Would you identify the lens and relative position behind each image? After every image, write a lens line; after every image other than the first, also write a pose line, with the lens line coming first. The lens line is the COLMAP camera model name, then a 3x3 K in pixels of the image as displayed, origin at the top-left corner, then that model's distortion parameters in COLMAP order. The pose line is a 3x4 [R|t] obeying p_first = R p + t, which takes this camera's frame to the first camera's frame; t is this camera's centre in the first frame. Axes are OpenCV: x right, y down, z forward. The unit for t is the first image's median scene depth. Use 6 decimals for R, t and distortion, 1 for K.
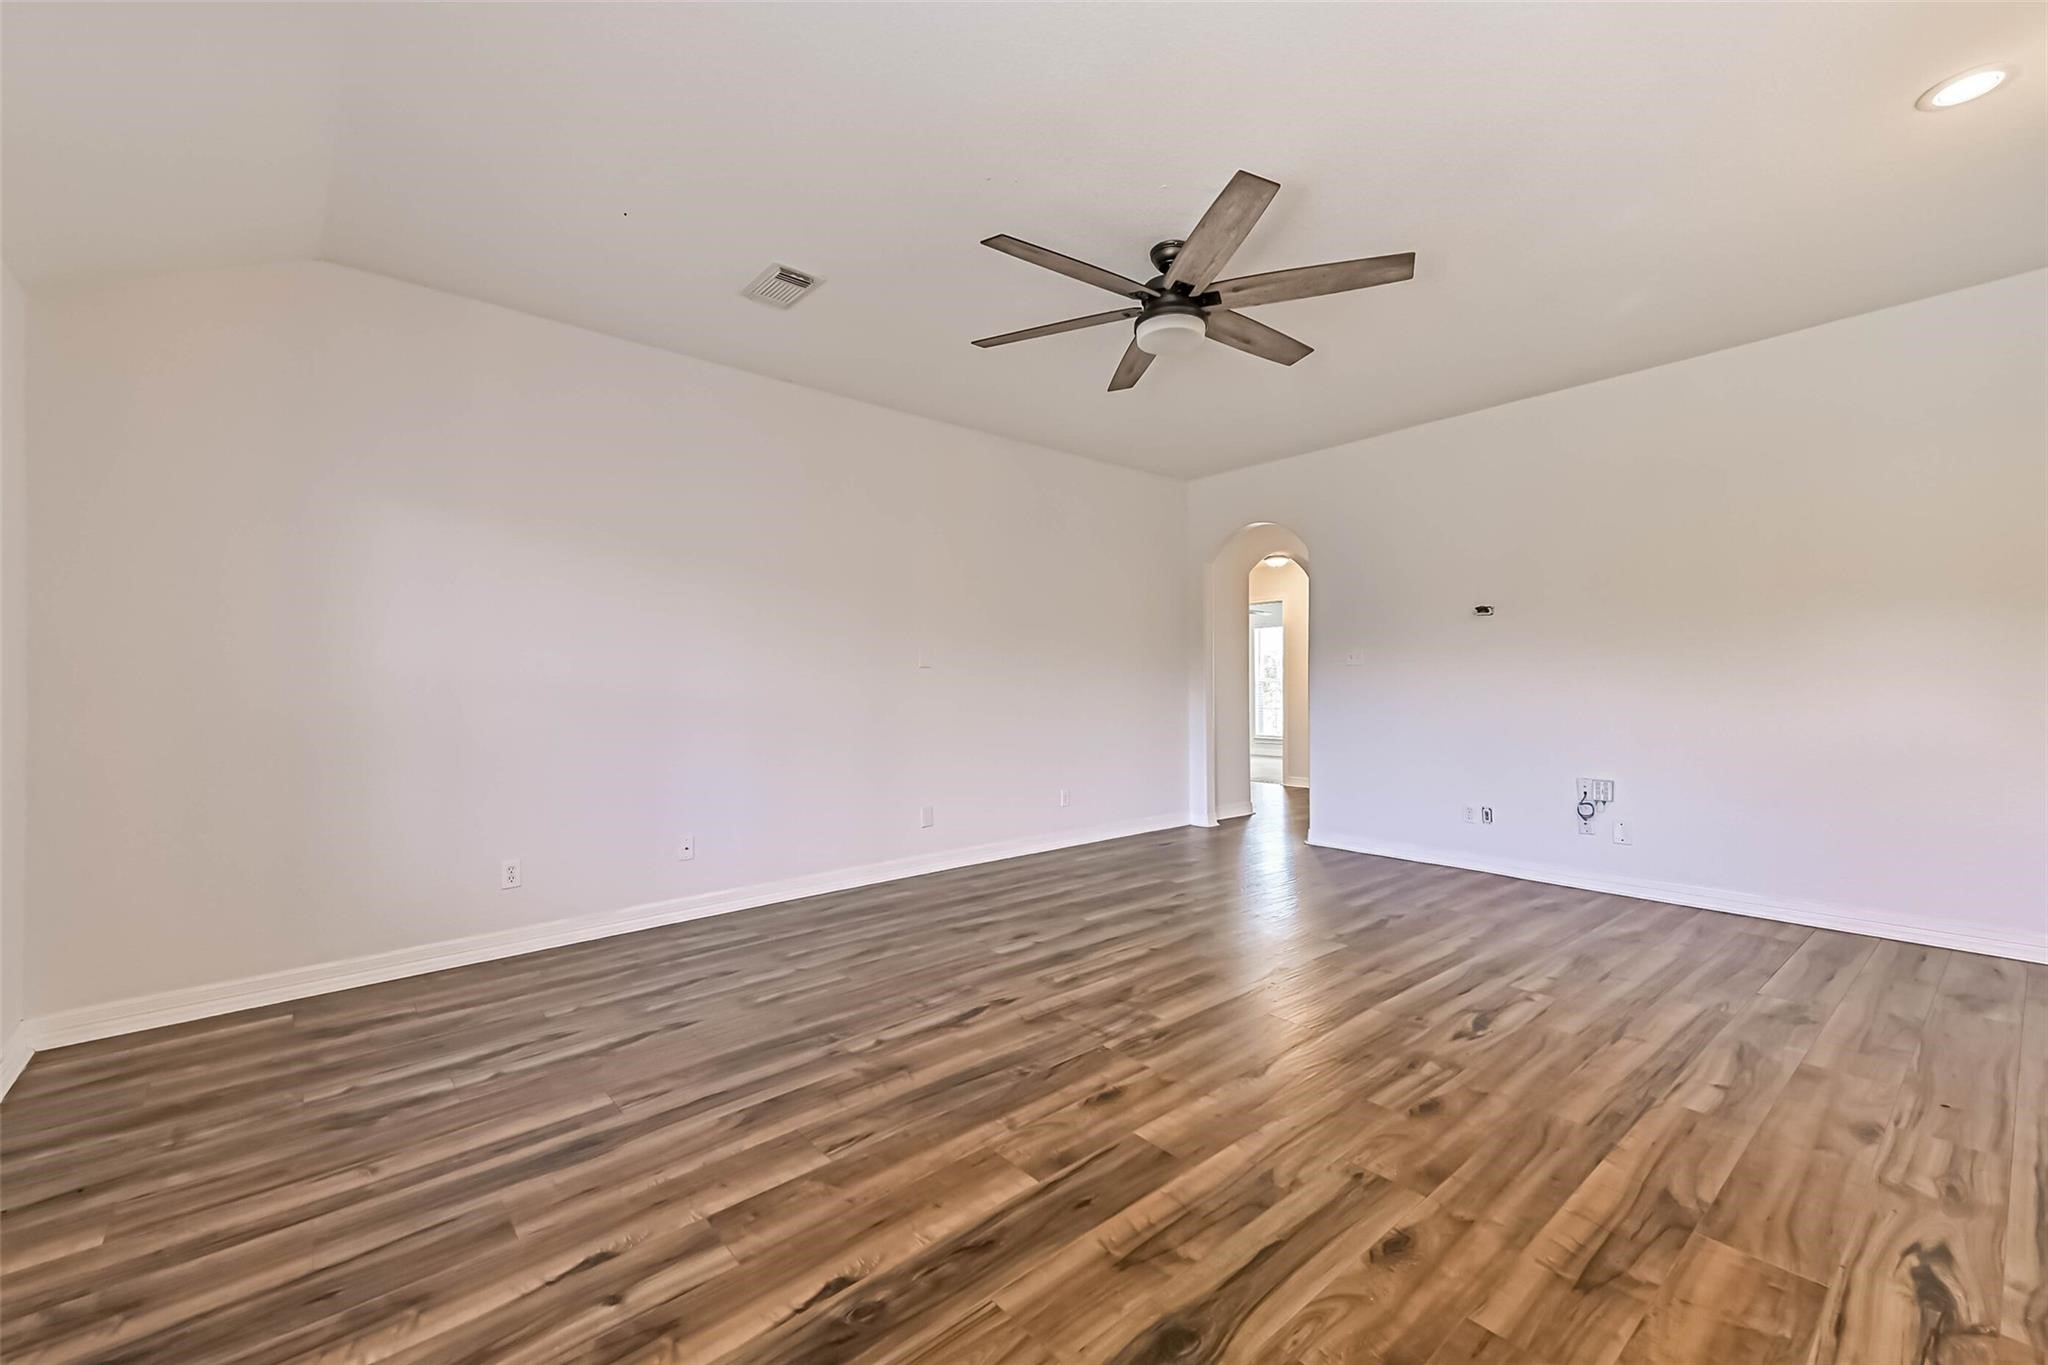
lens RADIAL K [[829.9, 0, 1031.7], [0, 829.9, 684.5], [0, 0, 1]] dist [0.067151, -0.017121]
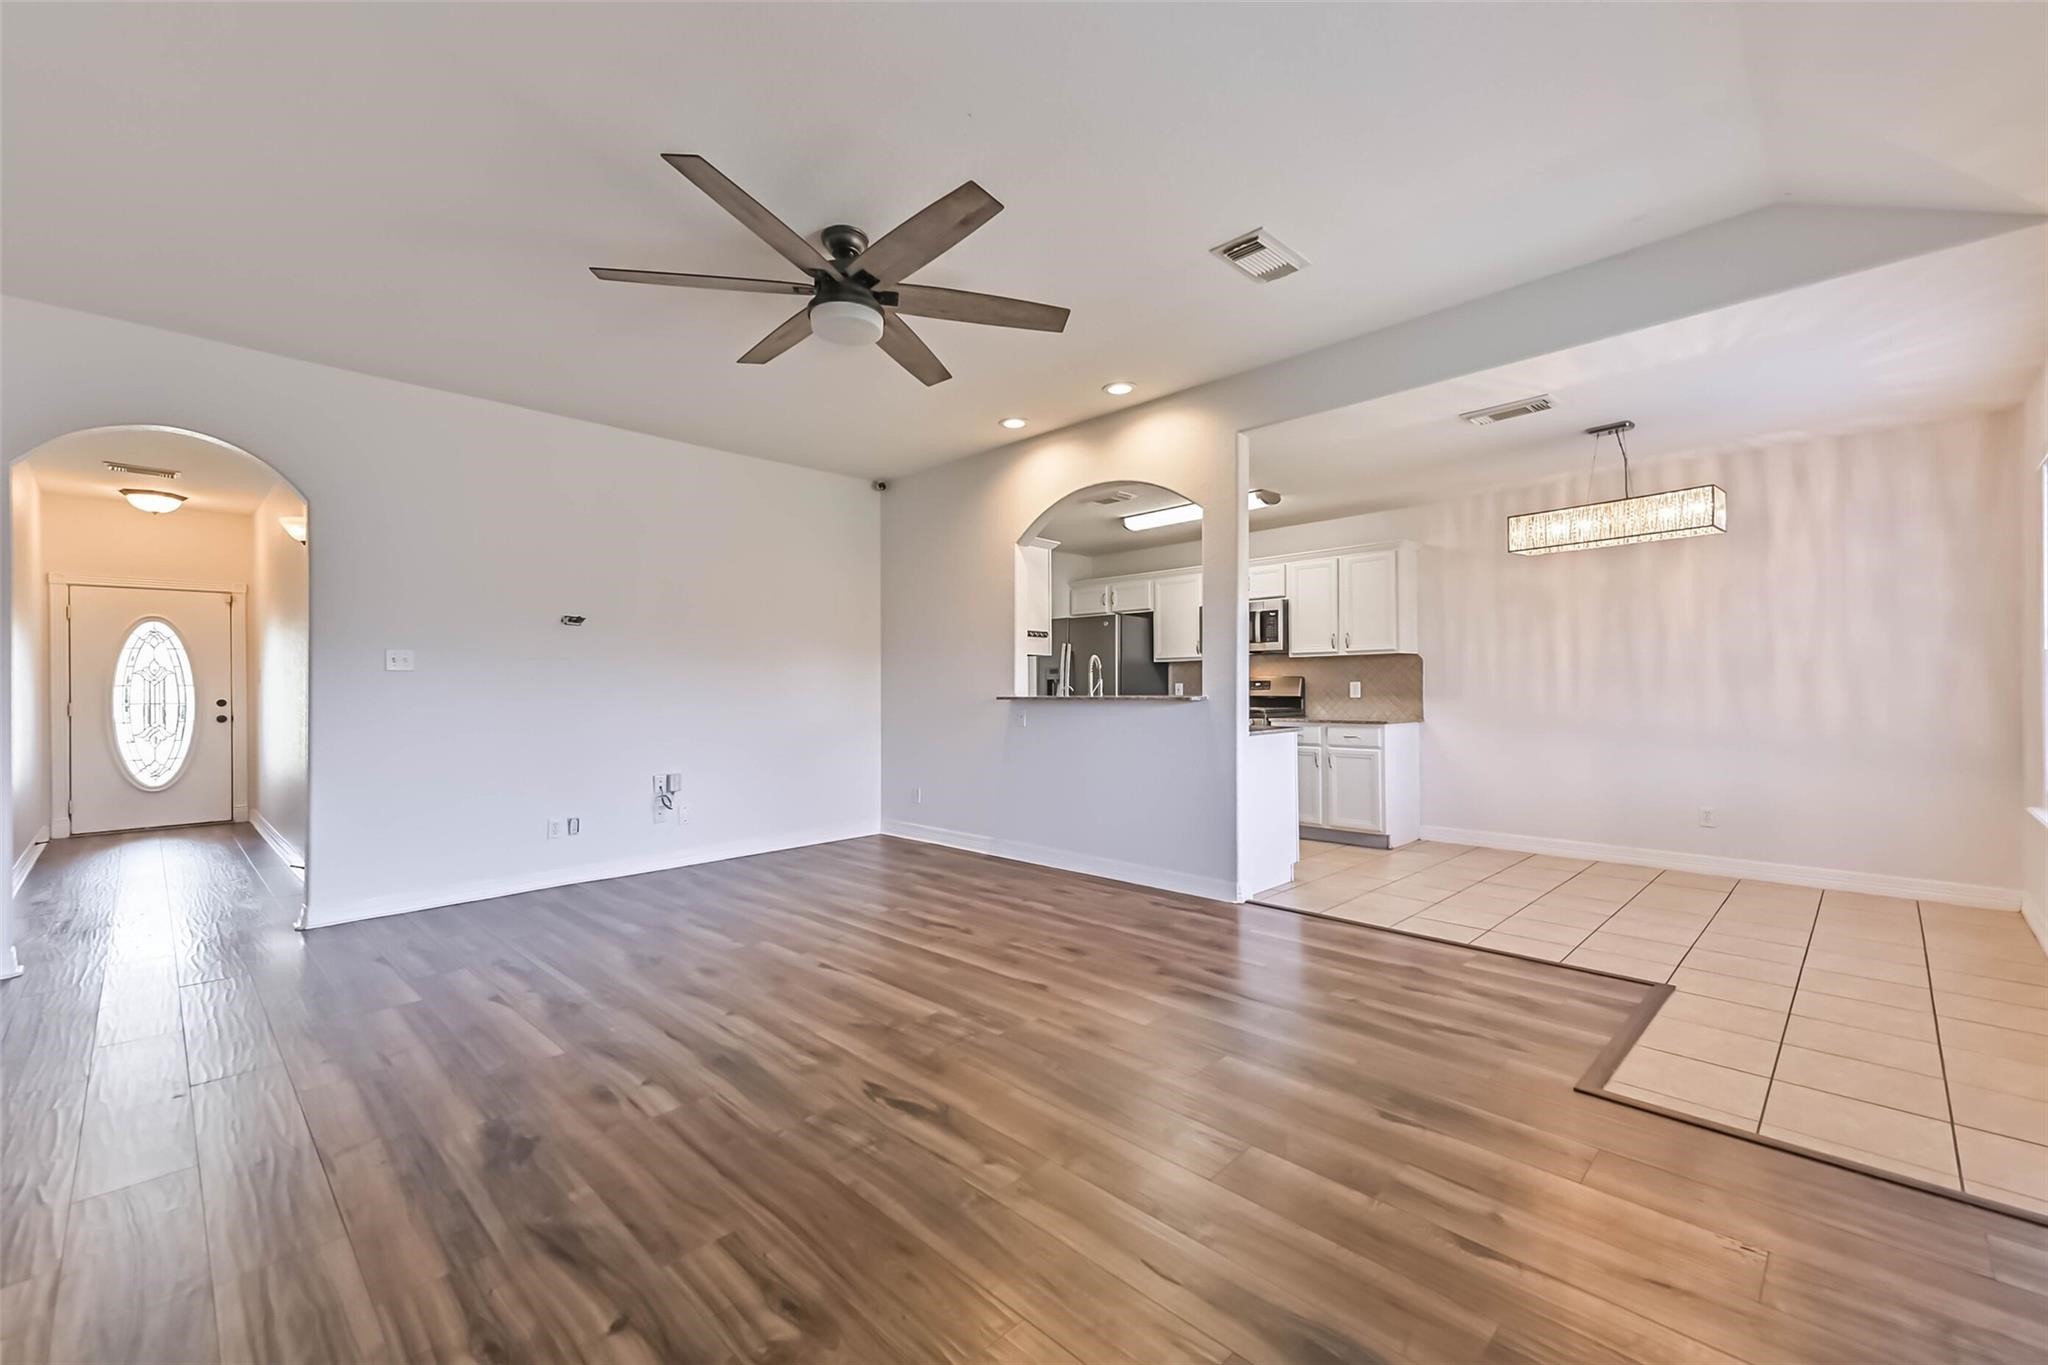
lens RADIAL K [[829.9, 0, 1031.7], [0, 829.9, 684.5], [0, 0, 1]] dist [0.067151, -0.017121]
pose [[-0.082236, 0.010885, 0.996553, -1.002450], [0.008823, 0.999909, -0.010193, 0.004234], [-0.996574, 0.007955, -0.082325, 1.078948]]
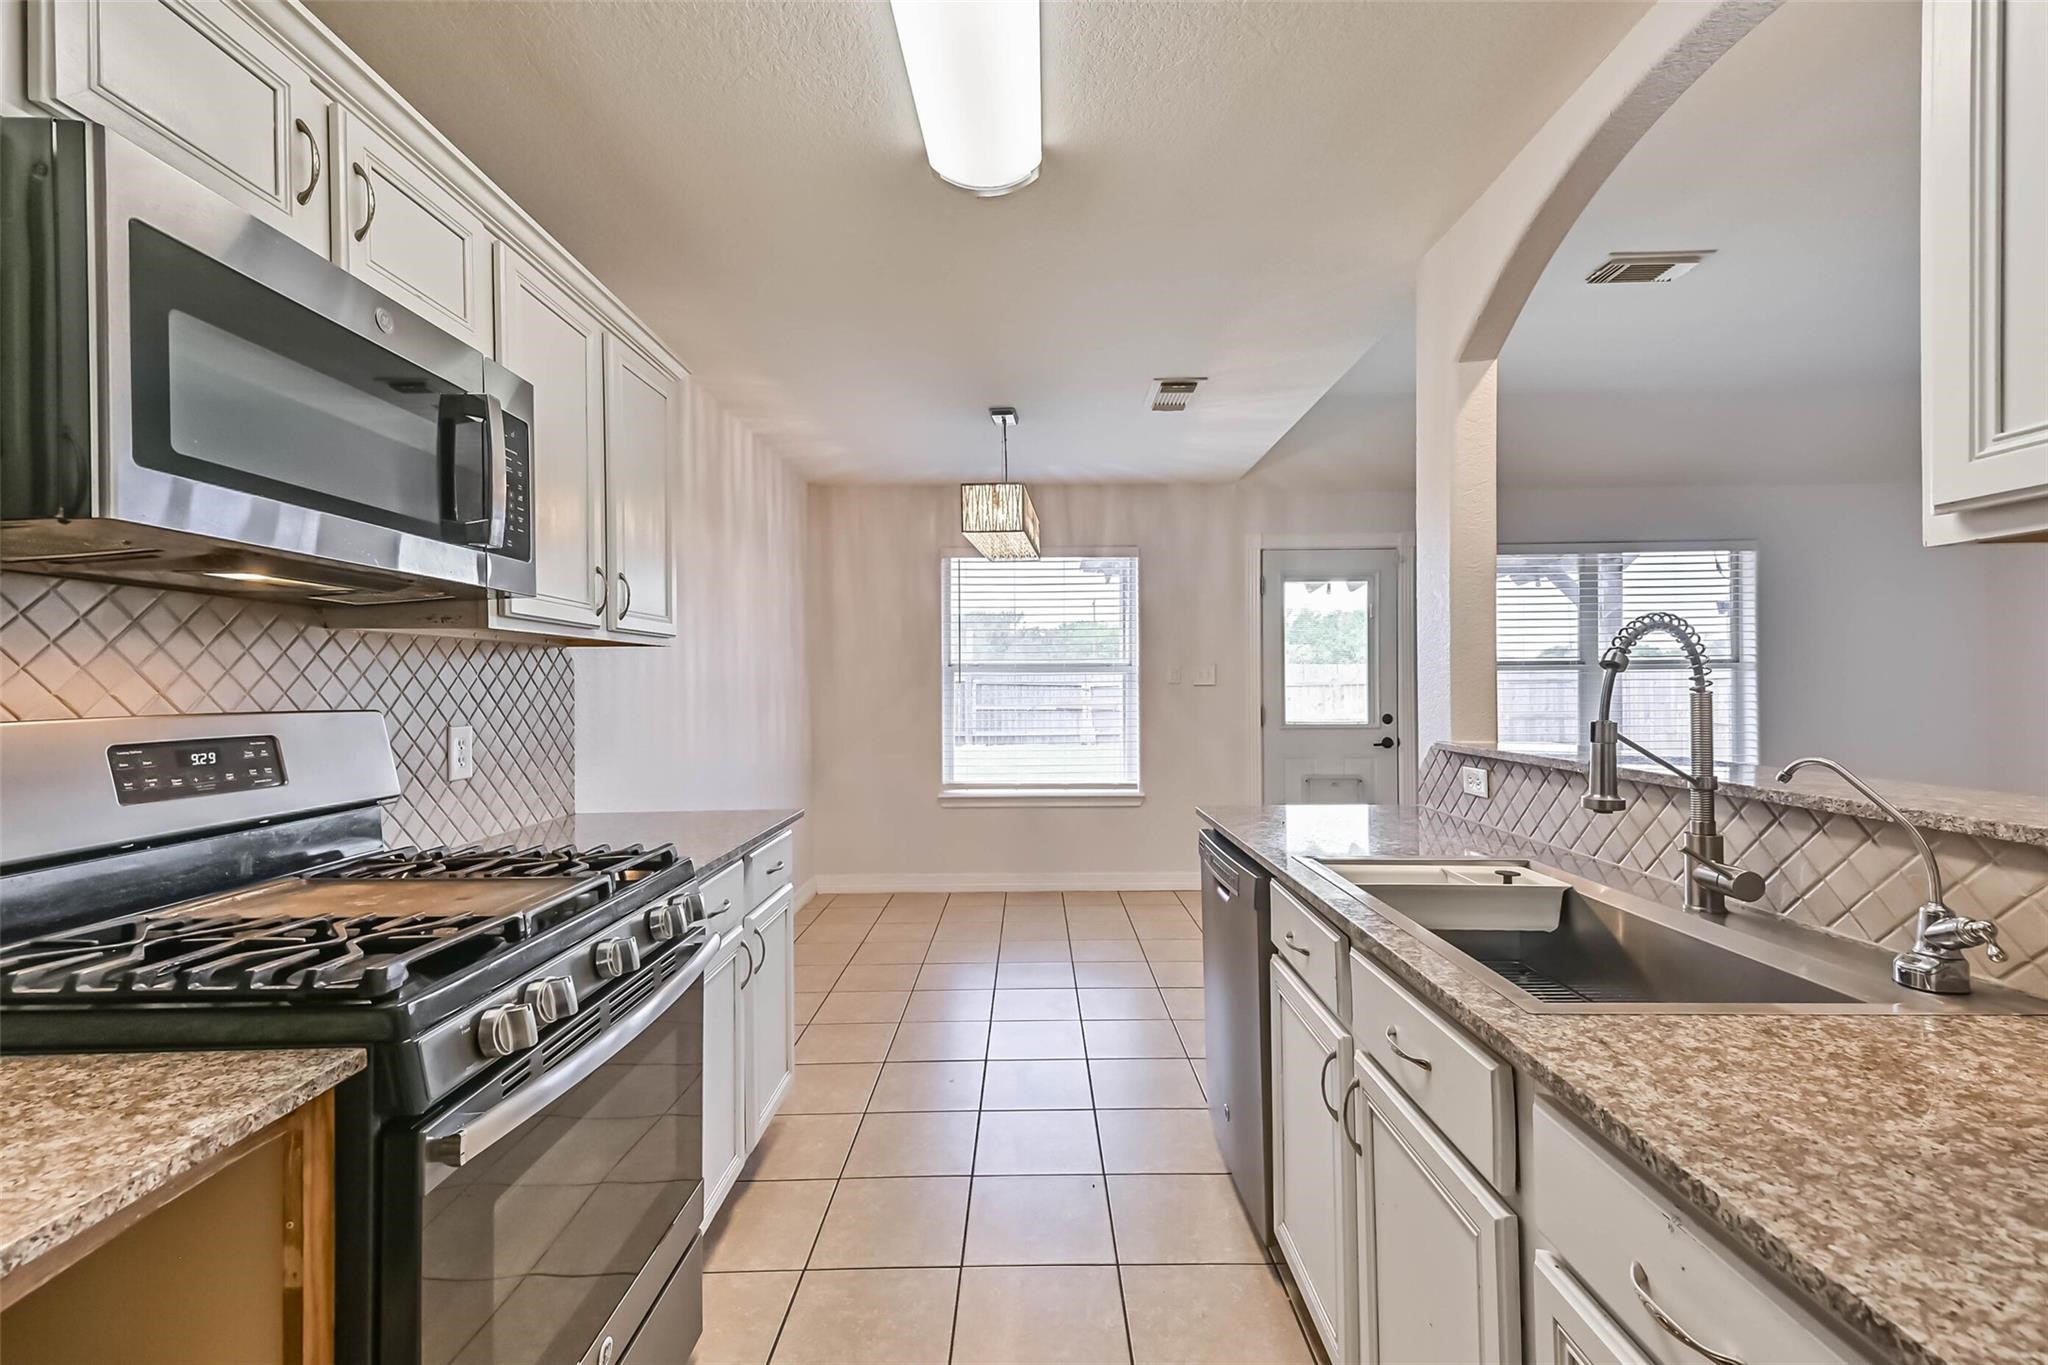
lens RADIAL K [[869.6, 0, 1030.8], [0, 869.6, 684.0], [0, 0, 1]] dist [0.042063, -0.012301]
pose [[-0.652955, 0.010192, -0.757328, 1.772069], [0.012409, 0.999919, 0.002759, -0.055730], [0.757295, -0.007596, -0.653029, 0.794667]]
